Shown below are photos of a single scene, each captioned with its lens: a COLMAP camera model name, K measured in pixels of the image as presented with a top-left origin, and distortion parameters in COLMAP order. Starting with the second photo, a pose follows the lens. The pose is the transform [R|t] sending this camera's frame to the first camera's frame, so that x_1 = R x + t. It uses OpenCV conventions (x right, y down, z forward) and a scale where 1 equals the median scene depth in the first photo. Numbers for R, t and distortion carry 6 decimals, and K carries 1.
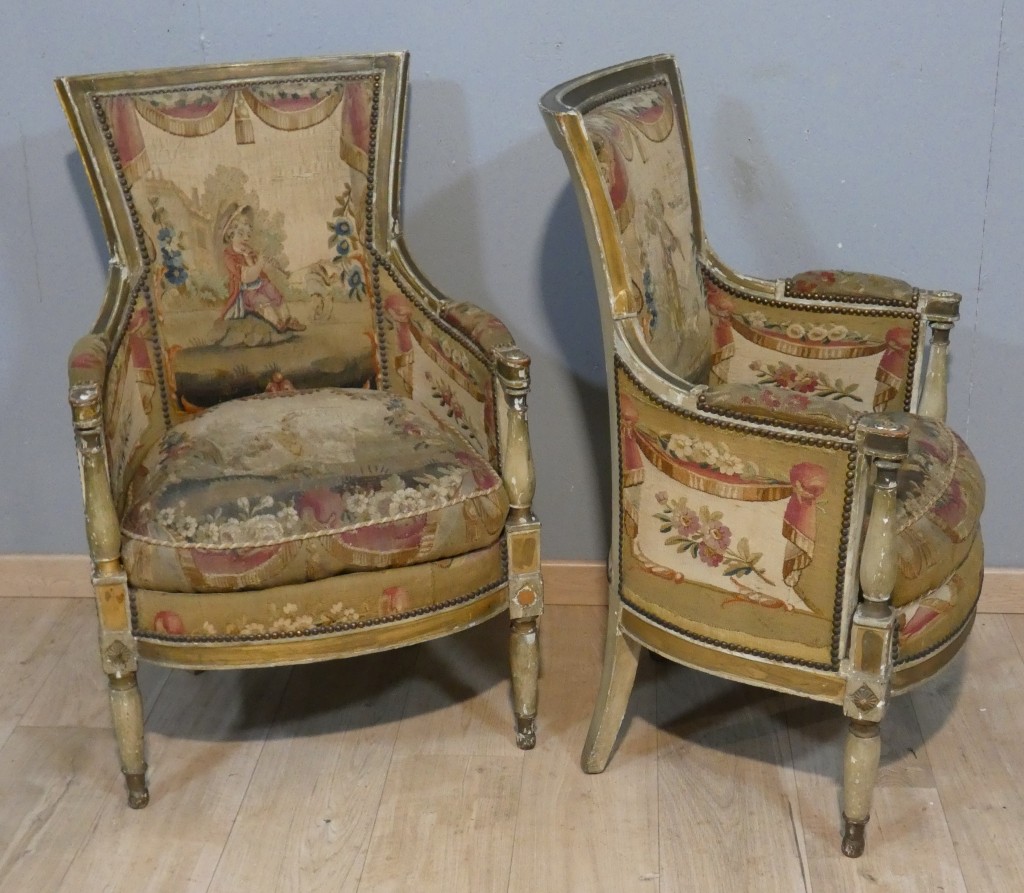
lens RADIAL K [[1688.7, 0, 524.1], [0, 1688.7, 530.7], [0, 0, 1]] dist [0.045693, 0.000000]
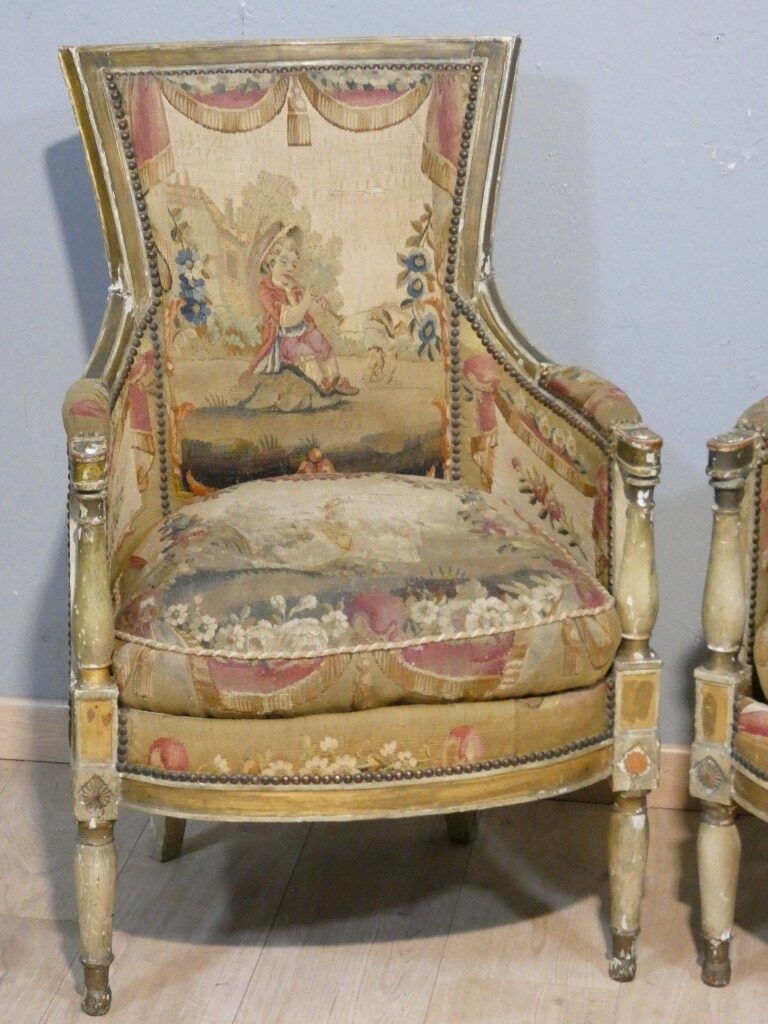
lens RADIAL K [[2902.8, 0, 387.5], [0, 2902.8, 518.1], [0, 0, 1]] dist [0.434216, 0.000000]
pose [[0.996367, 0.059458, -0.060967, -0.035108], [-0.065988, 0.991585, -0.111375, 0.081688], [0.053832, 0.114993, 0.991907, -0.283010]]
